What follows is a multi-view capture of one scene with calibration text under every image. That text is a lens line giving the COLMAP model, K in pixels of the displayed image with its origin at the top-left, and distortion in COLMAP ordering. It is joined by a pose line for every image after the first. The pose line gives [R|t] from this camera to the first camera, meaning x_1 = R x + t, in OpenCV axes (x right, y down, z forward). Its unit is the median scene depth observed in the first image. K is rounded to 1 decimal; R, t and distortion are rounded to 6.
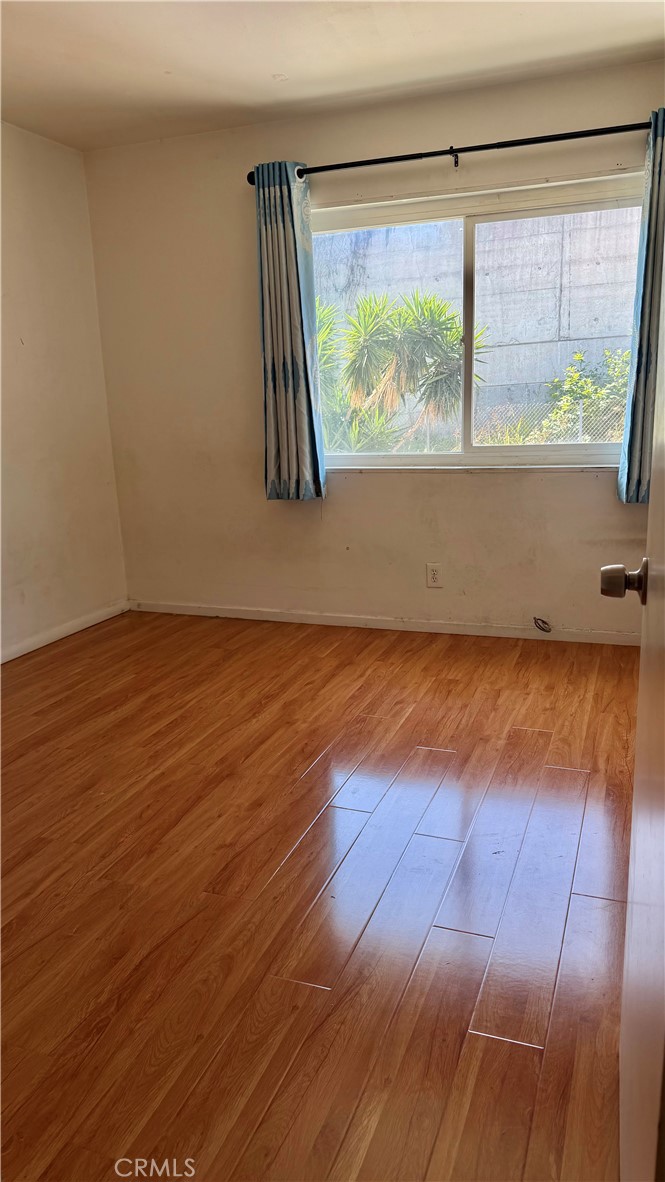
lens RADIAL K [[810.7, 0, 330.8], [0, 810.7, 588.8], [0, 0, 1]] dist [0.004293, -0.009402]
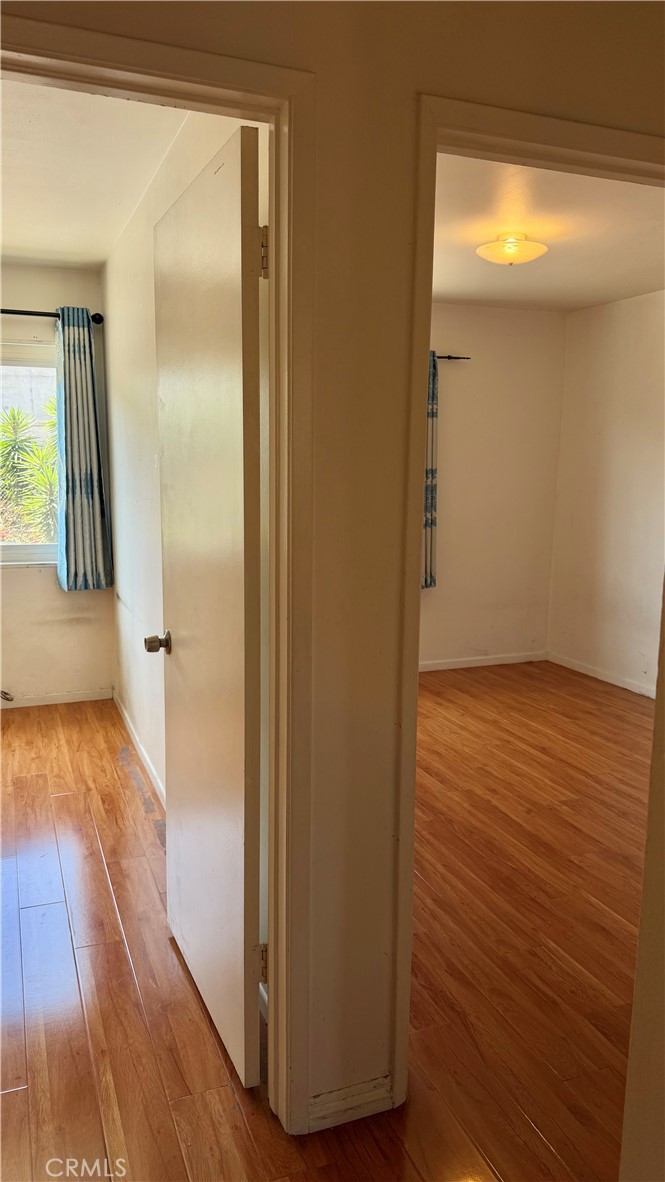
lens RADIAL K [[810.7, 0, 311.5], [0, 810.7, 585.0], [0, 0, 1]] dist [0.004293, -0.009402]
pose [[0.743517, -0.059099, 0.666101, -0.227927], [0.124524, 0.990901, -0.051081, -0.000422], [-0.657021, 0.120925, 0.744110, -0.243437]]
